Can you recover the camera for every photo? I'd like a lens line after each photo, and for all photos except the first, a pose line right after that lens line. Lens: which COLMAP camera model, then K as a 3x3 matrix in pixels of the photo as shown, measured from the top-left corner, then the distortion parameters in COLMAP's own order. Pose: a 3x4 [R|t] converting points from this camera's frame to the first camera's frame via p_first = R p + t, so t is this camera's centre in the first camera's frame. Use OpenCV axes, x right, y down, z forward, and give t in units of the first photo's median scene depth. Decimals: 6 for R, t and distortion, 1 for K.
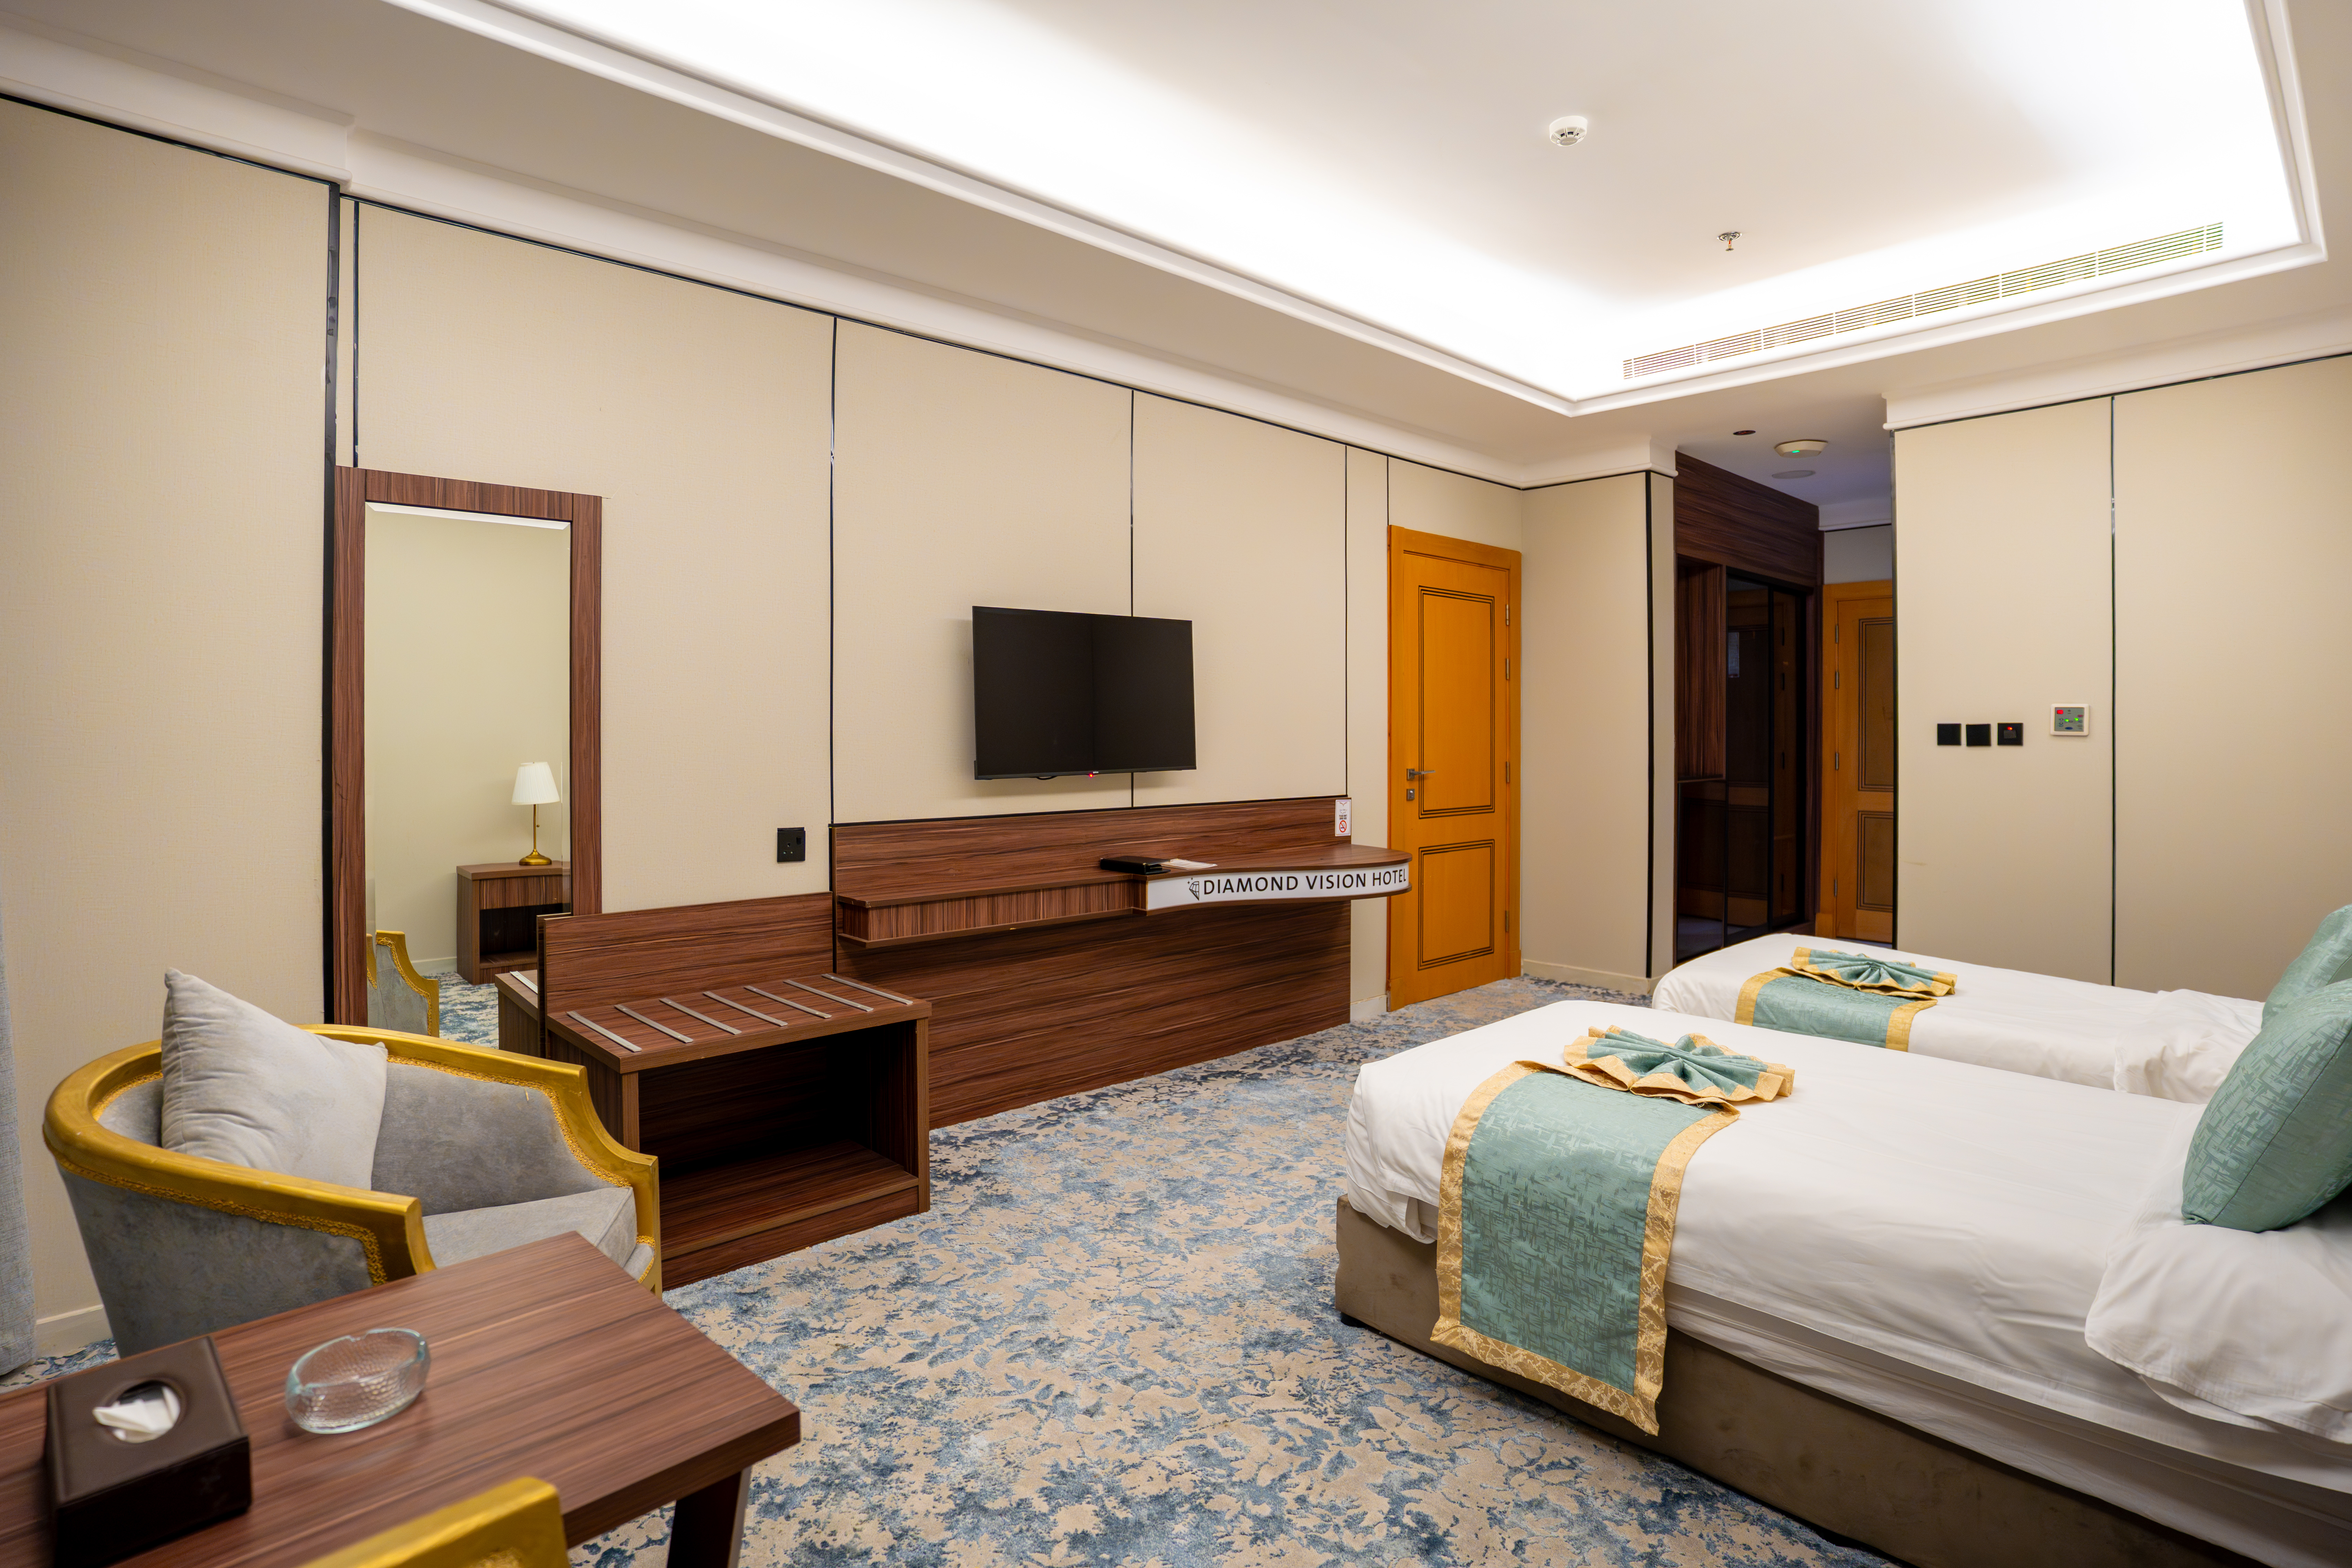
lens RADIAL K [[1163.1, 0, 1160.1], [0, 1163.1, 773.5], [0, 0, 1]] dist [-0.074481, 0.036097]
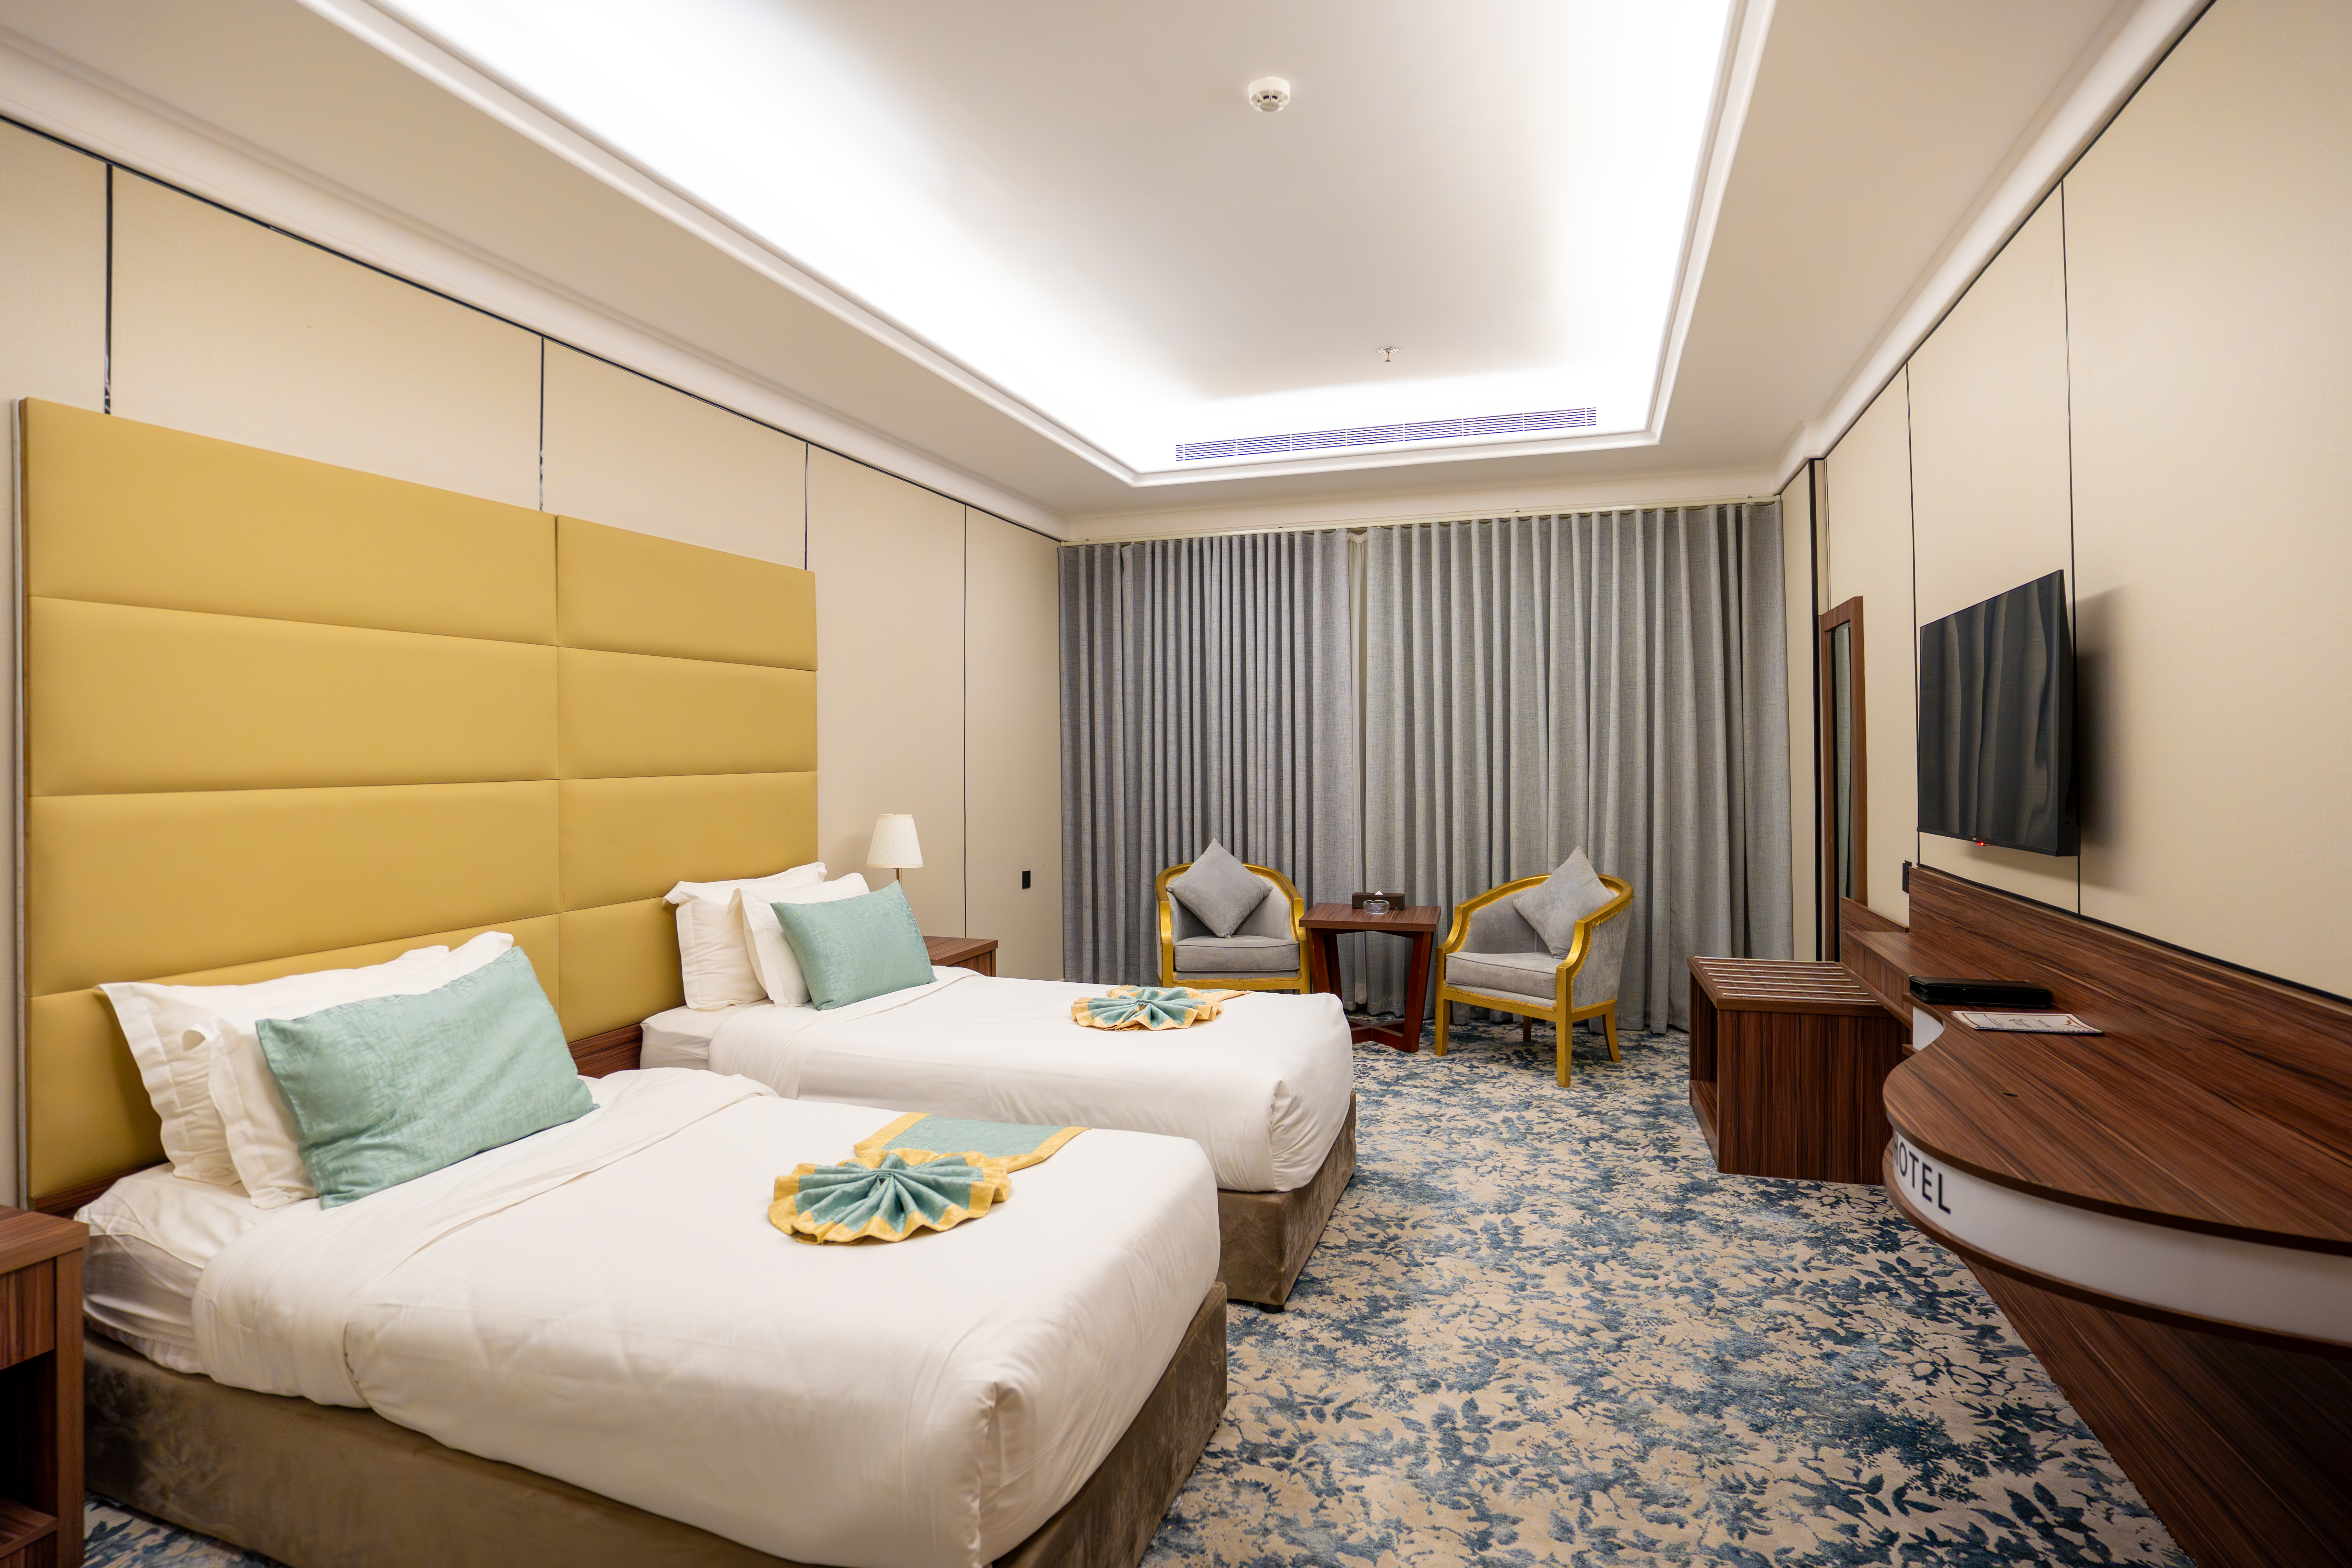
lens RADIAL K [[1163.0, 0, 1160.1], [0, 1163.0, 773.5], [0, 0, 1]] dist [-0.074481, 0.036097]
pose [[-0.880115, 0.011229, -0.474629, 0.824887], [-0.008783, 0.999164, 0.039926, -0.071993], [0.474680, 0.039308, -0.879280, 1.666163]]
